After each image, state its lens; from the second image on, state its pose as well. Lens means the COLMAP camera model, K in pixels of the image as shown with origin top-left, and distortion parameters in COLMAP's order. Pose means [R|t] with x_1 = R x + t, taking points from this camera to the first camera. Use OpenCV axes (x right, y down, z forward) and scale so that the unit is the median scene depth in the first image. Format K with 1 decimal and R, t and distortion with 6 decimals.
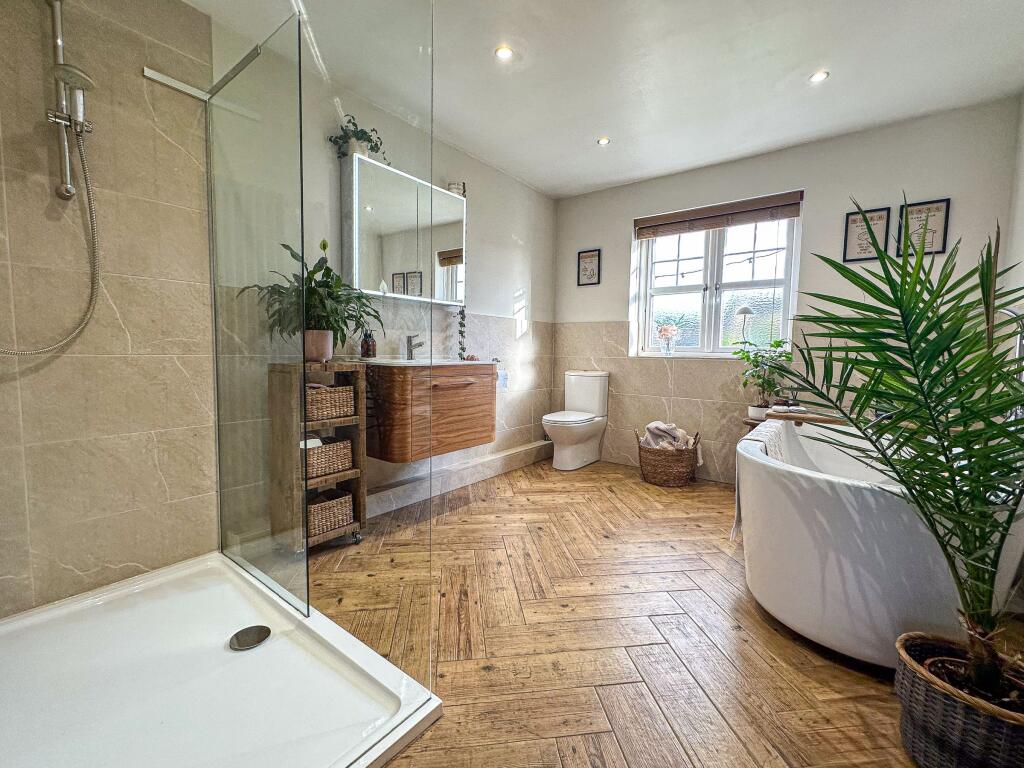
lens RADIAL K [[418.7, 0, 512.0], [0, 418.7, 384.0], [0, 0, 1]] dist [-0.003677, -0.000275]
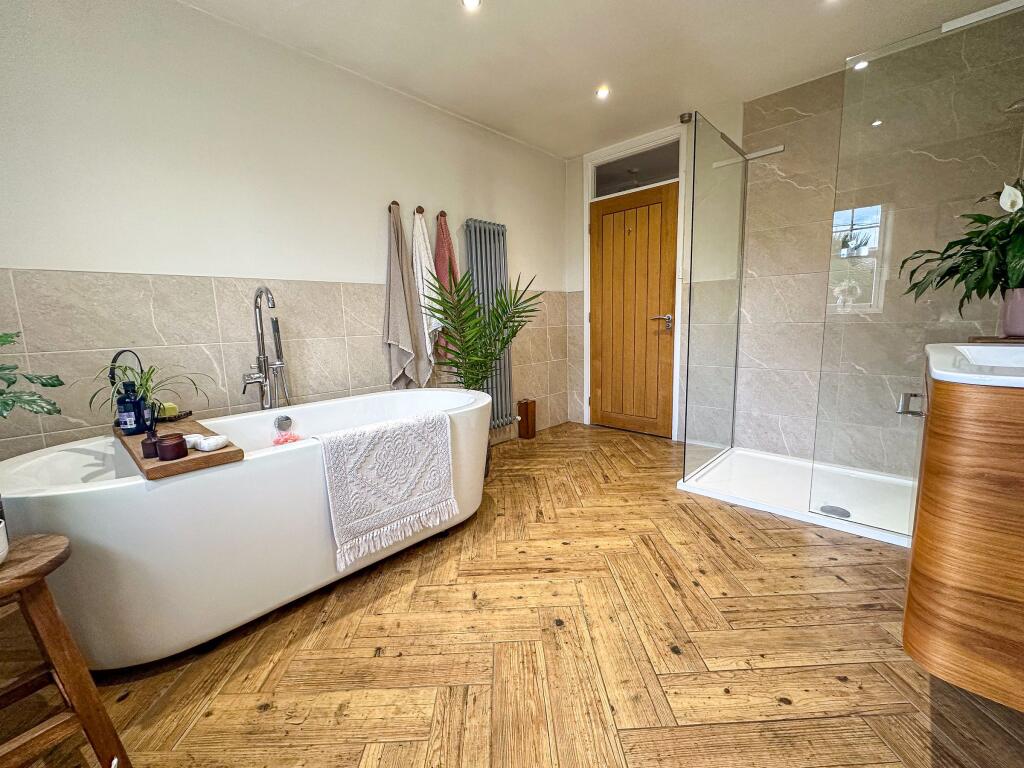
lens RADIAL K [[418.7, 0, 512.0], [0, 418.7, 384.0], [0, 0, 1]] dist [-0.003677, -0.000275]
pose [[-0.994670, -0.001895, 0.103092, 0.261815], [0.021897, 0.973144, 0.229152, -0.144666], [-0.100757, 0.230188, -0.967916, 1.726406]]
